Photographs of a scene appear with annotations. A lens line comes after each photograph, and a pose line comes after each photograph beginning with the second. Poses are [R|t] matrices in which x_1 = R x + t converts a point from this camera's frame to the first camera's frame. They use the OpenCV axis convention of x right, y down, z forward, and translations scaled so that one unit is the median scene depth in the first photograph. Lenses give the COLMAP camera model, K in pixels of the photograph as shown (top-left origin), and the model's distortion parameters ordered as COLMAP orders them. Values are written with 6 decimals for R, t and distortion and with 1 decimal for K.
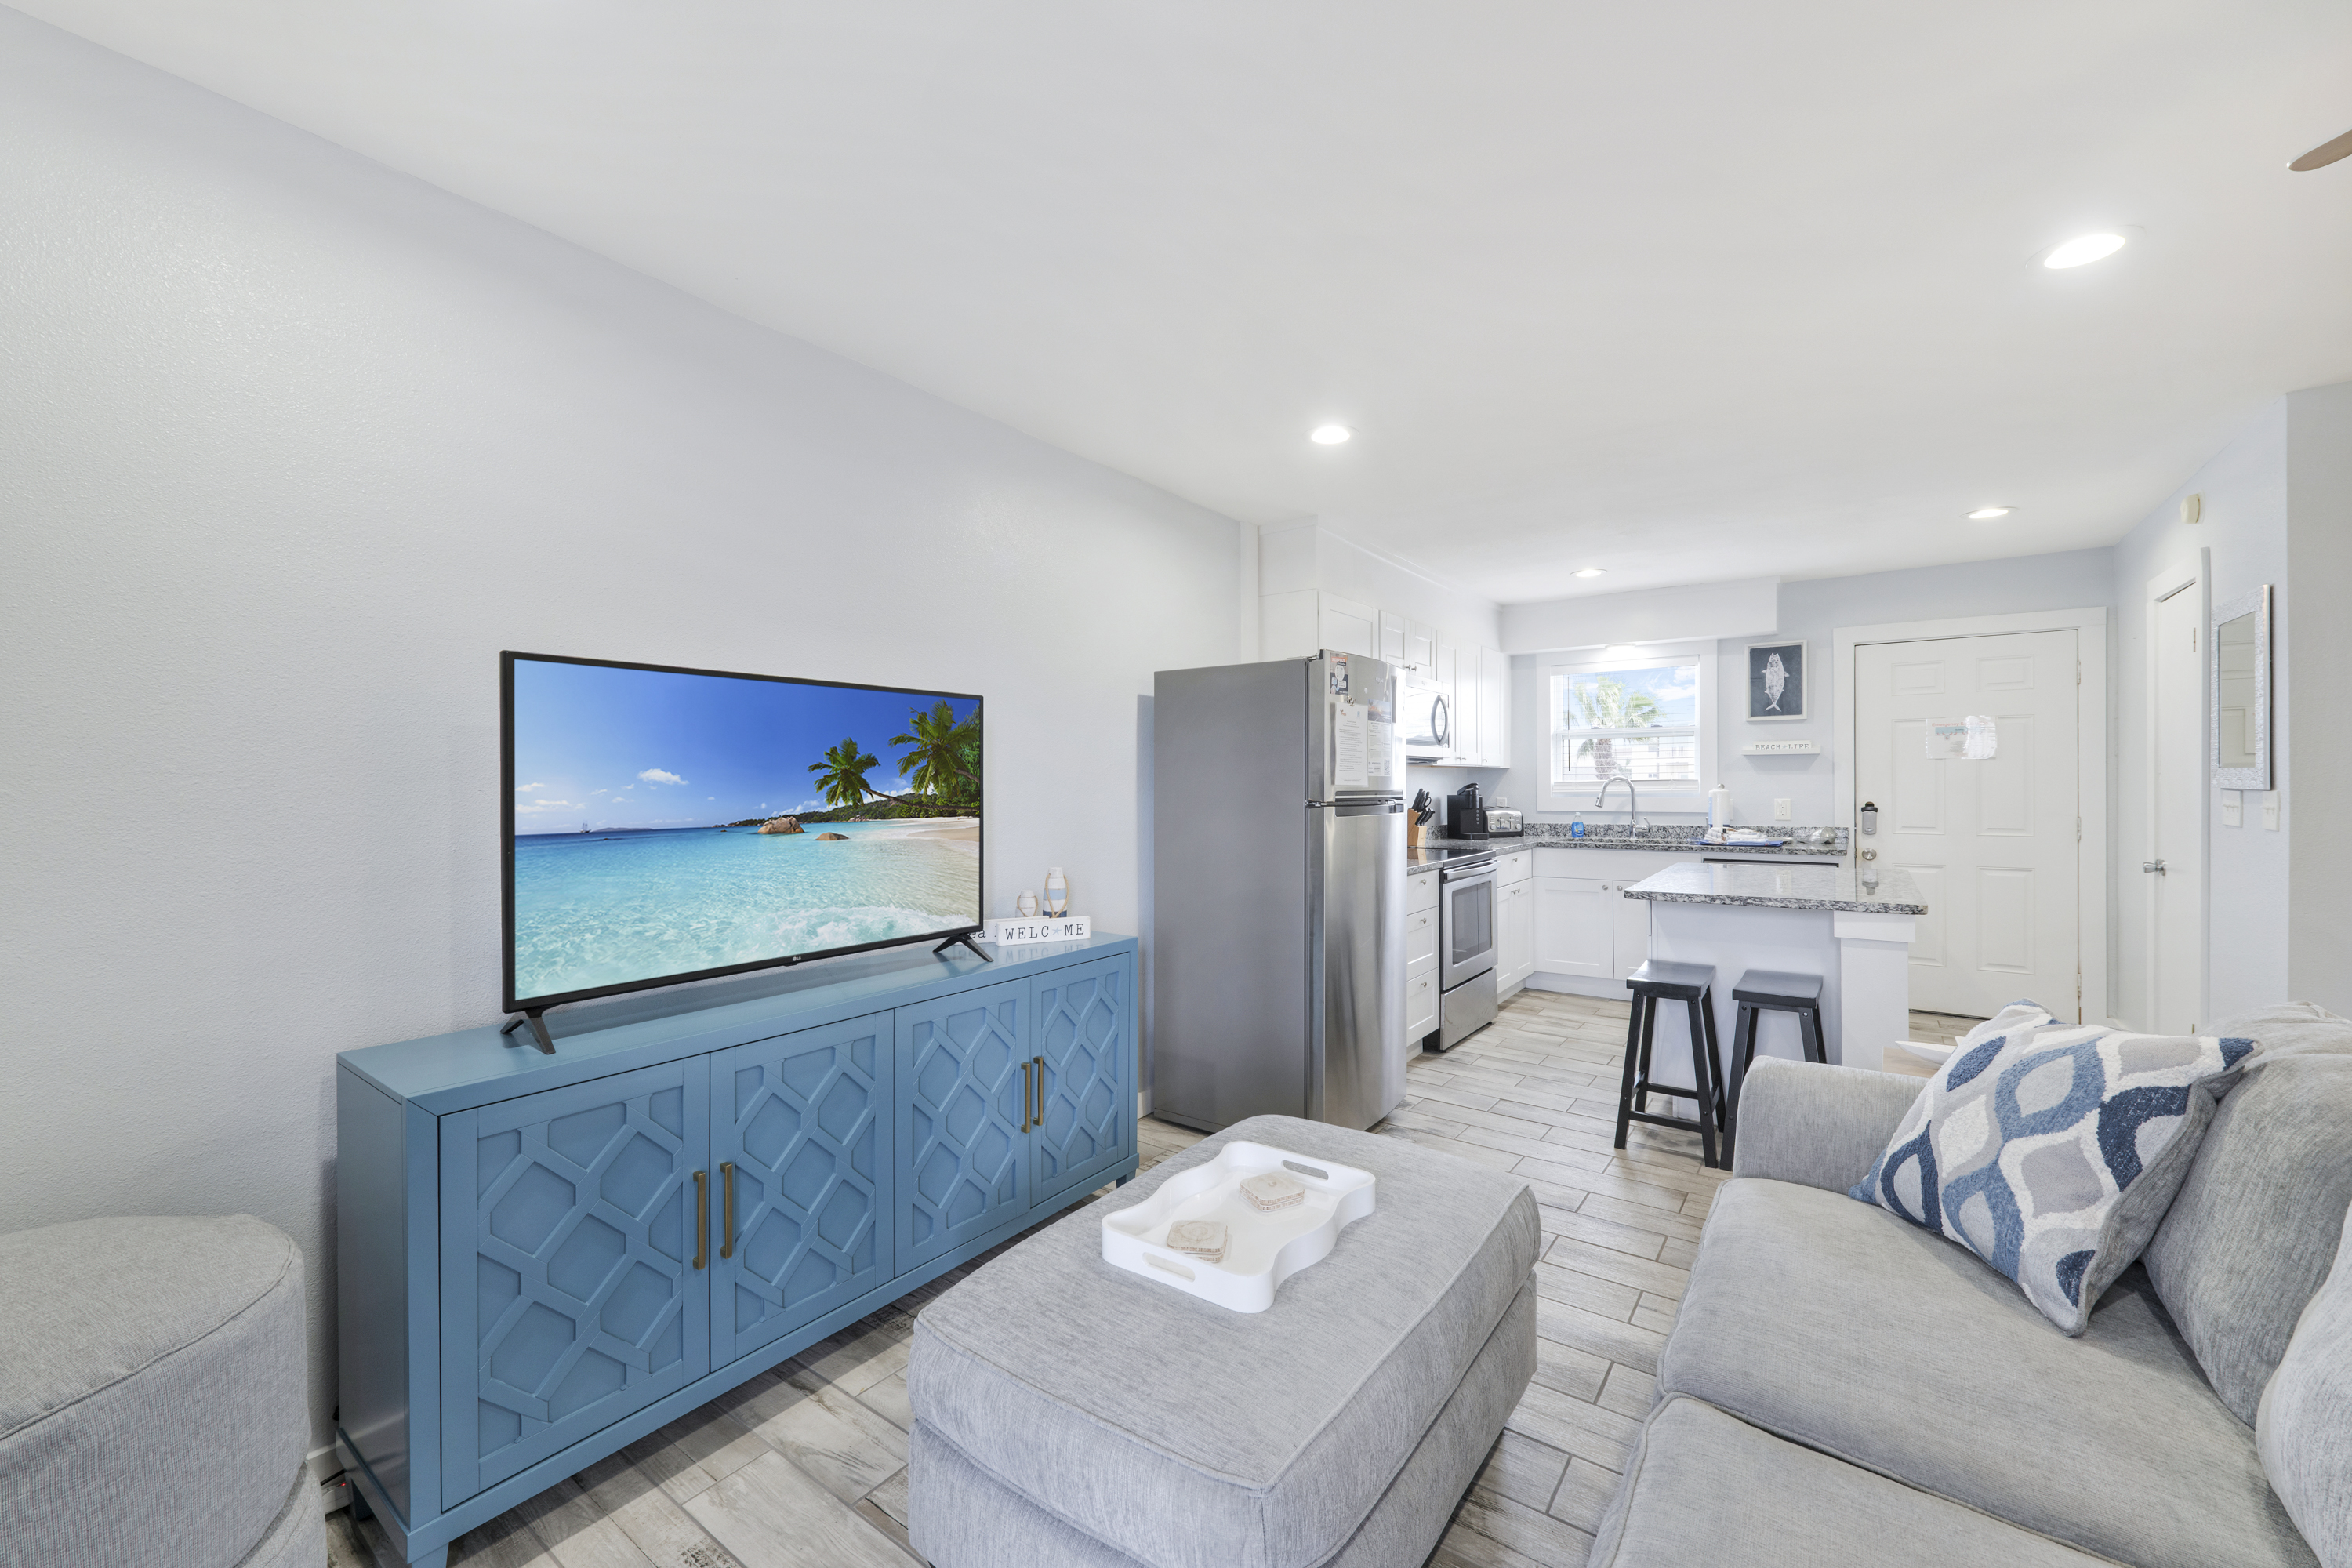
lens RADIAL K [[929.6, 0, 1181.7], [0, 929.6, 780.3], [0, 0, 1]] dist [-0.002470, 0.000210]
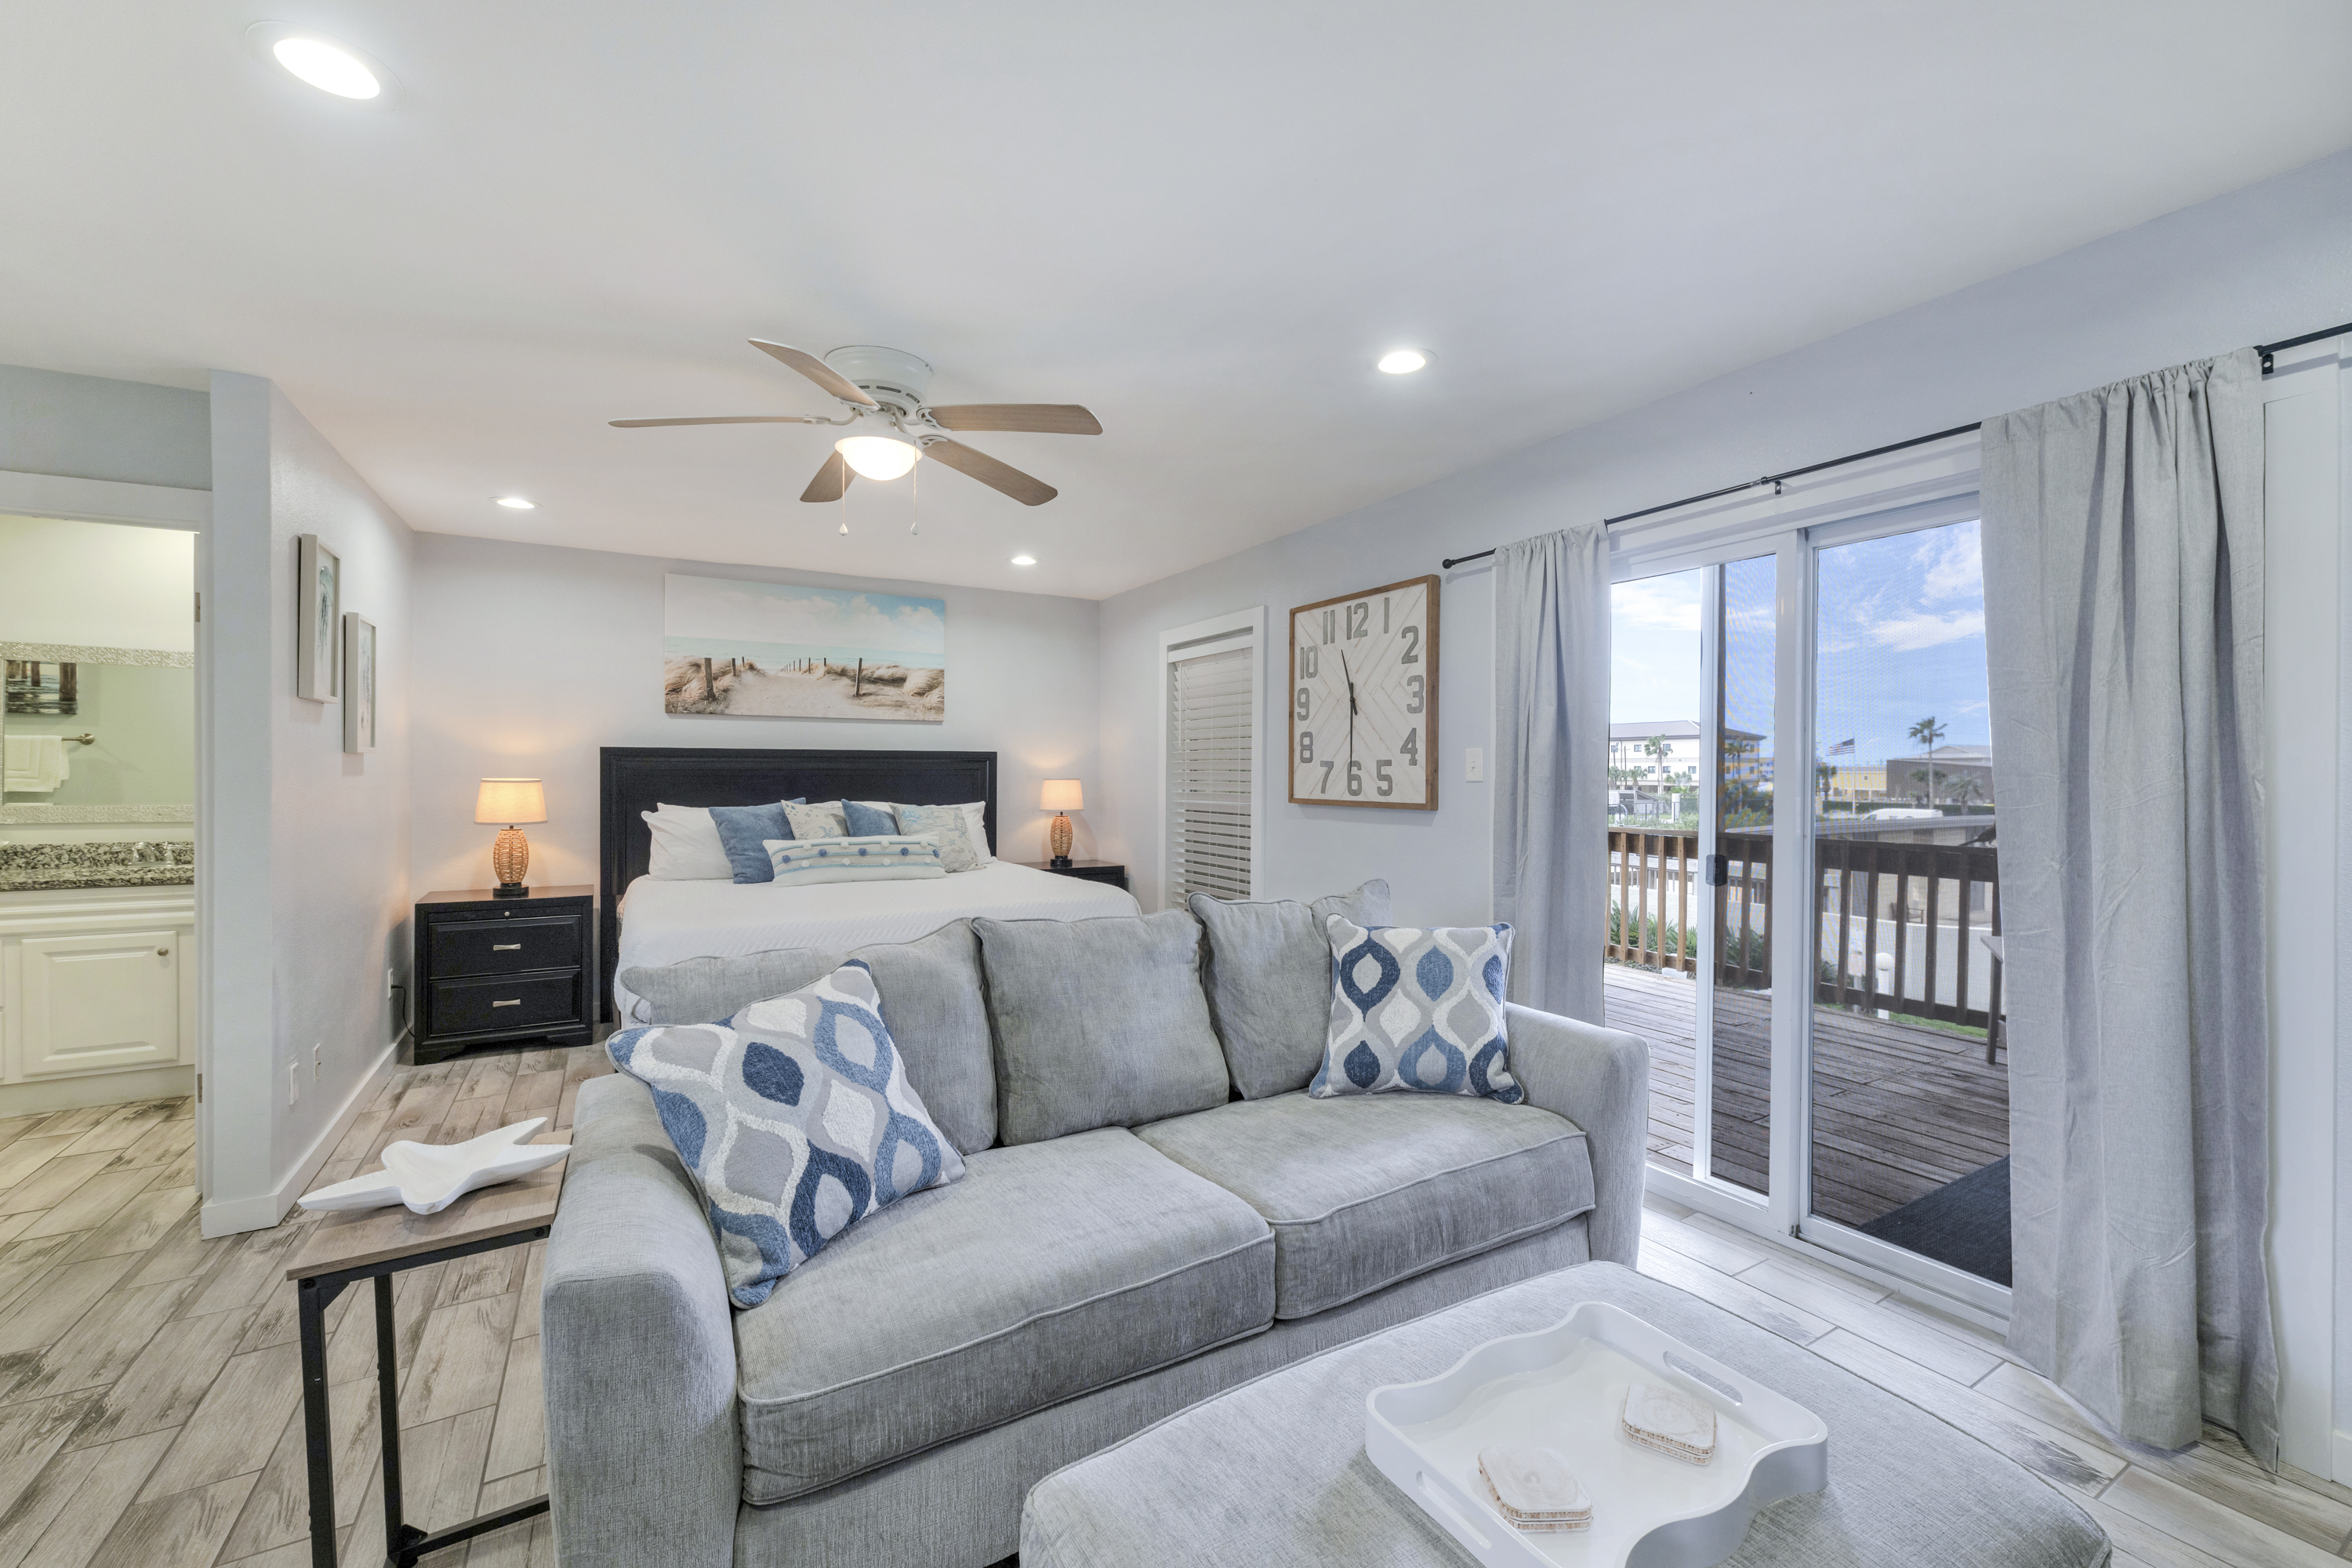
lens RADIAL K [[929.6, 0, 1188.2], [0, 929.6, 783.6], [0, 0, 1]] dist [-0.002470, 0.000210]
pose [[-0.920645, 0.000286, 0.390400, 0.044428], [0.003109, 0.999973, 0.006599, -0.001125], [-0.390388, 0.007289, -0.920621, 1.002467]]
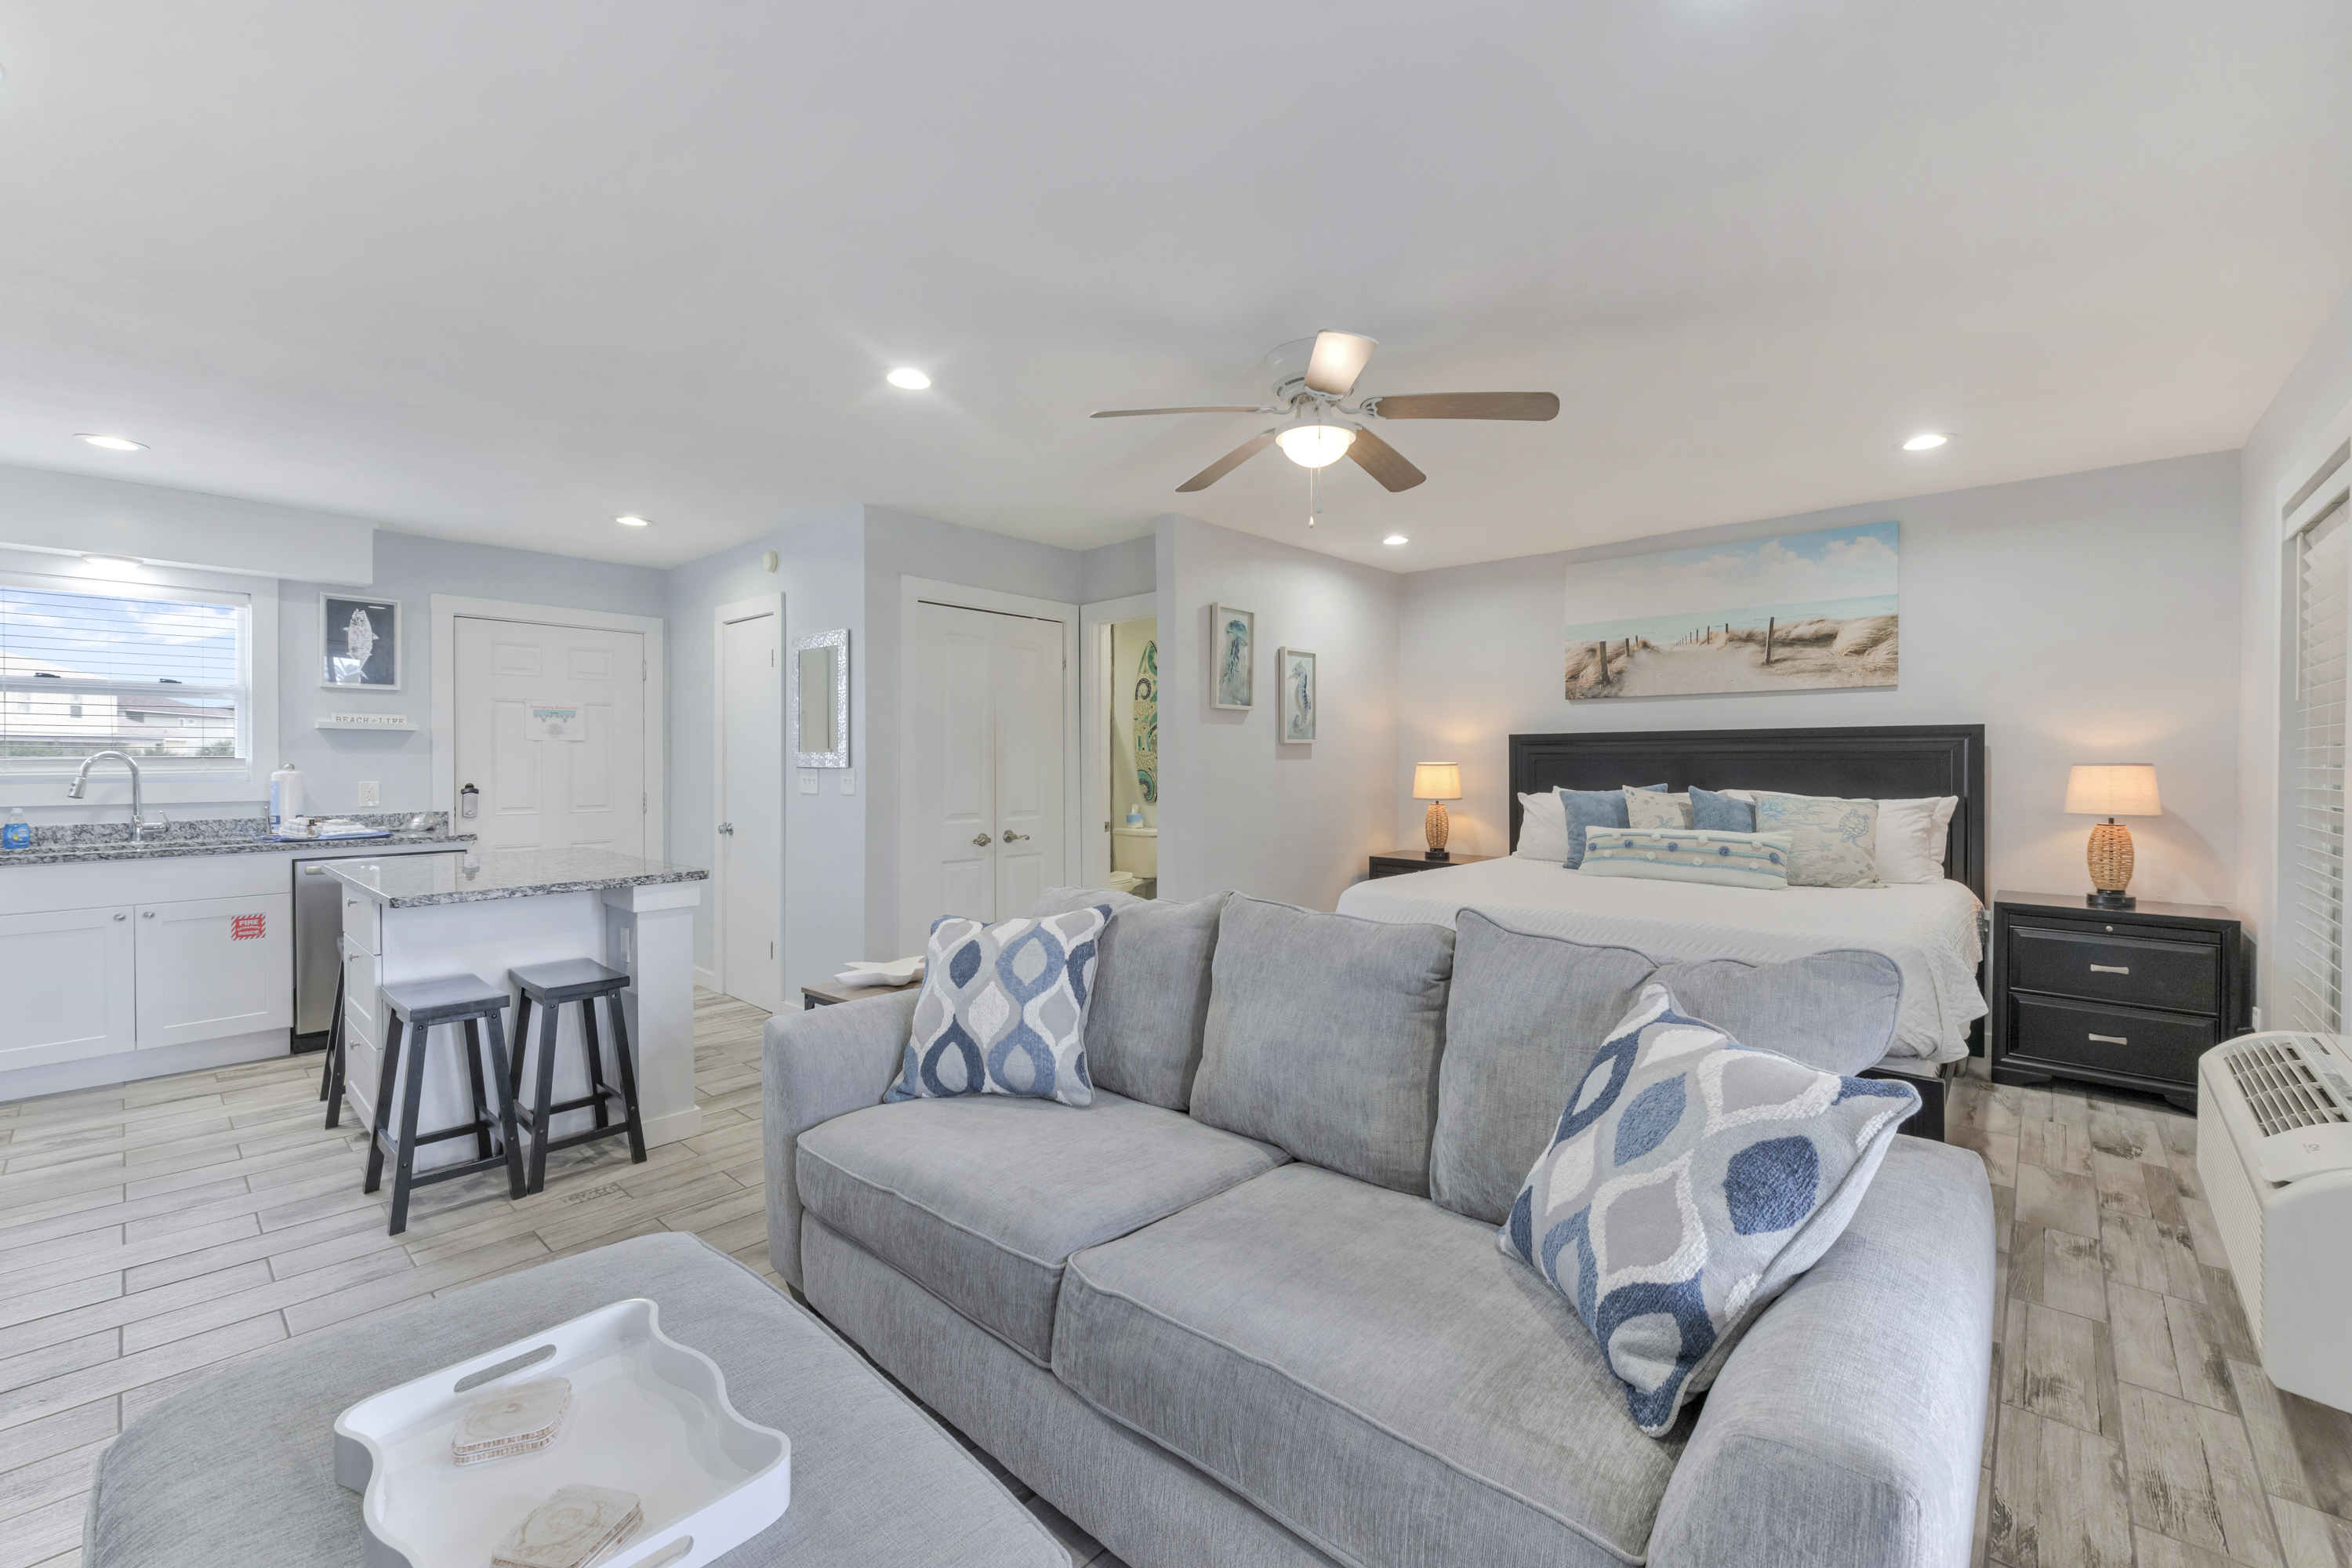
lens RADIAL K [[929.6, 0, 1213.7], [0, 929.6, 764.6], [0, 0, 1]] dist [-0.002470, 0.000210]
pose [[0.090882, 0.004716, 0.995850, -0.257314], [-0.002368, 0.999987, -0.004520, 0.011672], [-0.995859, -0.001948, 0.090892, 0.287078]]
